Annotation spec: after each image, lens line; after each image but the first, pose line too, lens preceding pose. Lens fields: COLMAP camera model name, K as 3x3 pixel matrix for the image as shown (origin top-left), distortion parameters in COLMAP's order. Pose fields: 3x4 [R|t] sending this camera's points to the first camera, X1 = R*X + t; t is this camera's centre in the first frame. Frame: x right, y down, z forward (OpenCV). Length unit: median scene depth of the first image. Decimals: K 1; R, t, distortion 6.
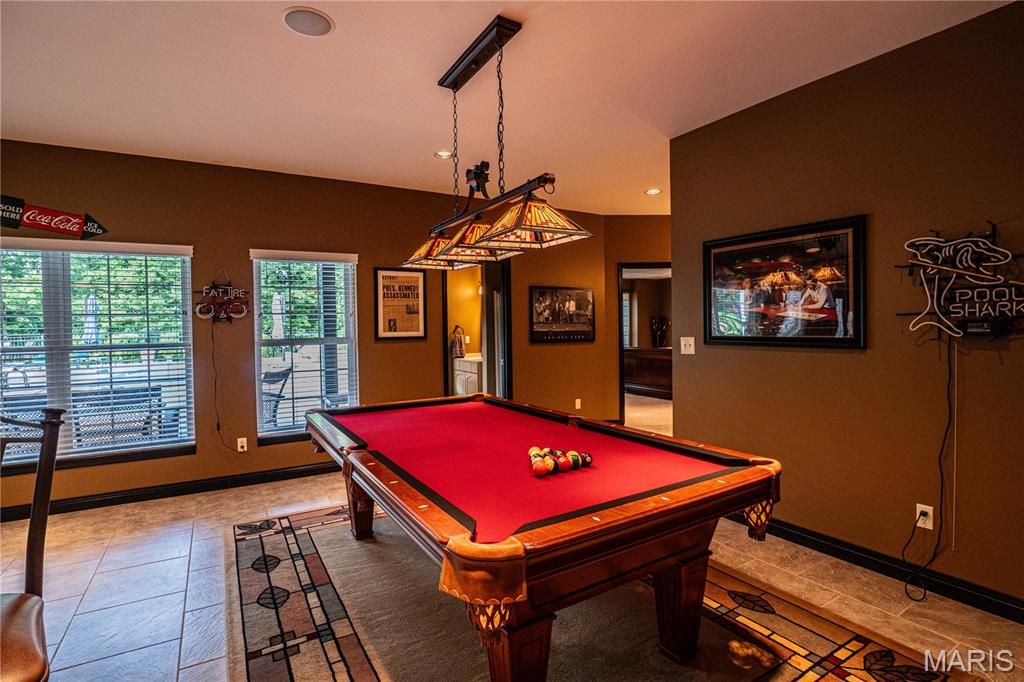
lens RADIAL K [[495.7, 0, 510.4], [0, 495.7, 338.5], [0, 0, 1]] dist [-0.022006, 0.000249]
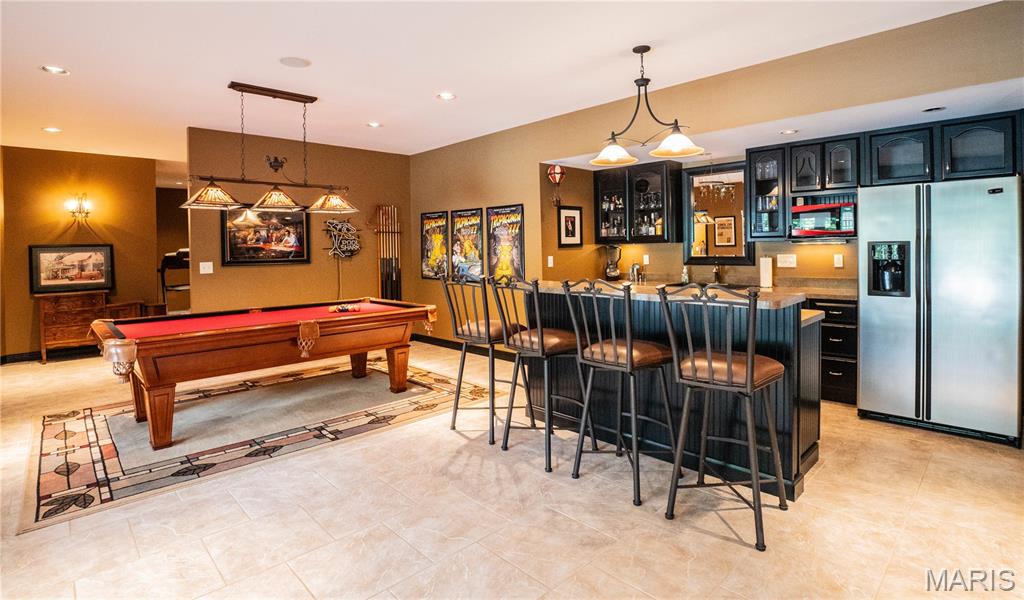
lens RADIAL K [[492.0, 0, 513.9], [0, 492.0, 258.9], [0, 0, 1]] dist [-0.012256, 0.000438]
pose [[-0.230631, 0.001801, 0.973040, -1.686394], [0.045489, 0.998925, 0.008933, 0.022542], [-0.971977, 0.046323, -0.230465, 0.545094]]
